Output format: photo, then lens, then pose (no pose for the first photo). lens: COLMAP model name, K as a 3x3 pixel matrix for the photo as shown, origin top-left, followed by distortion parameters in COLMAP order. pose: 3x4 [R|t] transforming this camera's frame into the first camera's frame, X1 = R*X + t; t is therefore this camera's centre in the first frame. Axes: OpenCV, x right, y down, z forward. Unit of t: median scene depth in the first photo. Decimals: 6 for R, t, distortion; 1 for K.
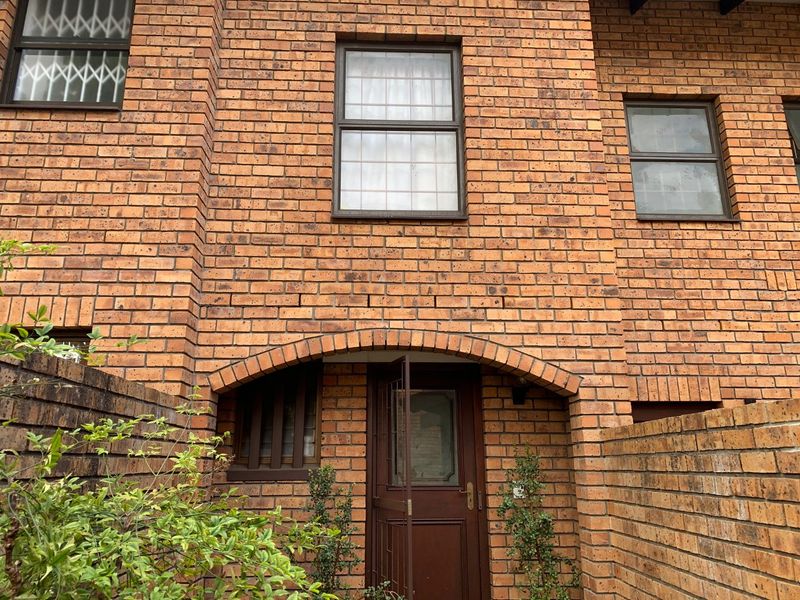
lens RADIAL K [[596.4, 0, 400.6], [0, 596.4, 297.6], [0, 0, 1]] dist [0.030317, -0.036423]
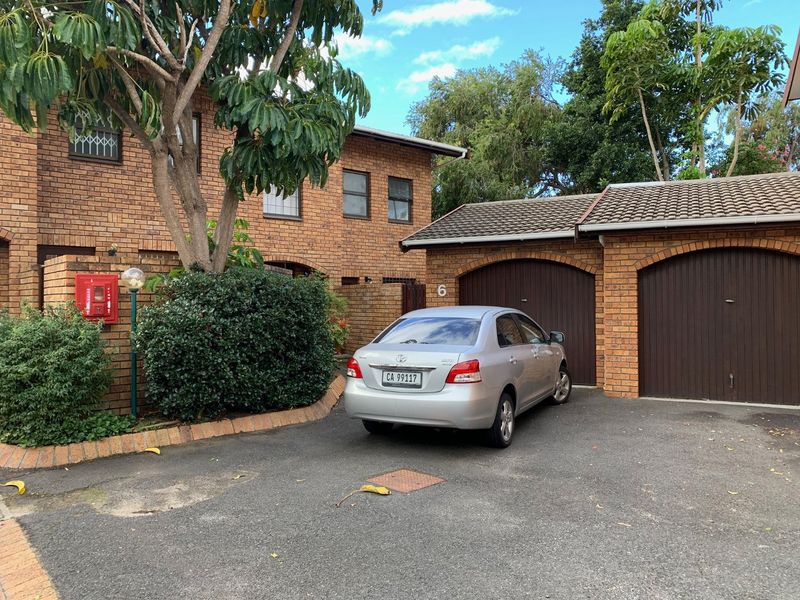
lens RADIAL K [[596.4, 0, 400.3], [0, 596.4, 299.7], [0, 0, 1]] dist [0.030317, -0.036423]
pose [[0.794129, -0.001730, 0.607746, -1.410086], [-0.158212, 0.964929, 0.209479, -0.474198], [-0.586794, -0.262506, 0.766005, -1.846393]]
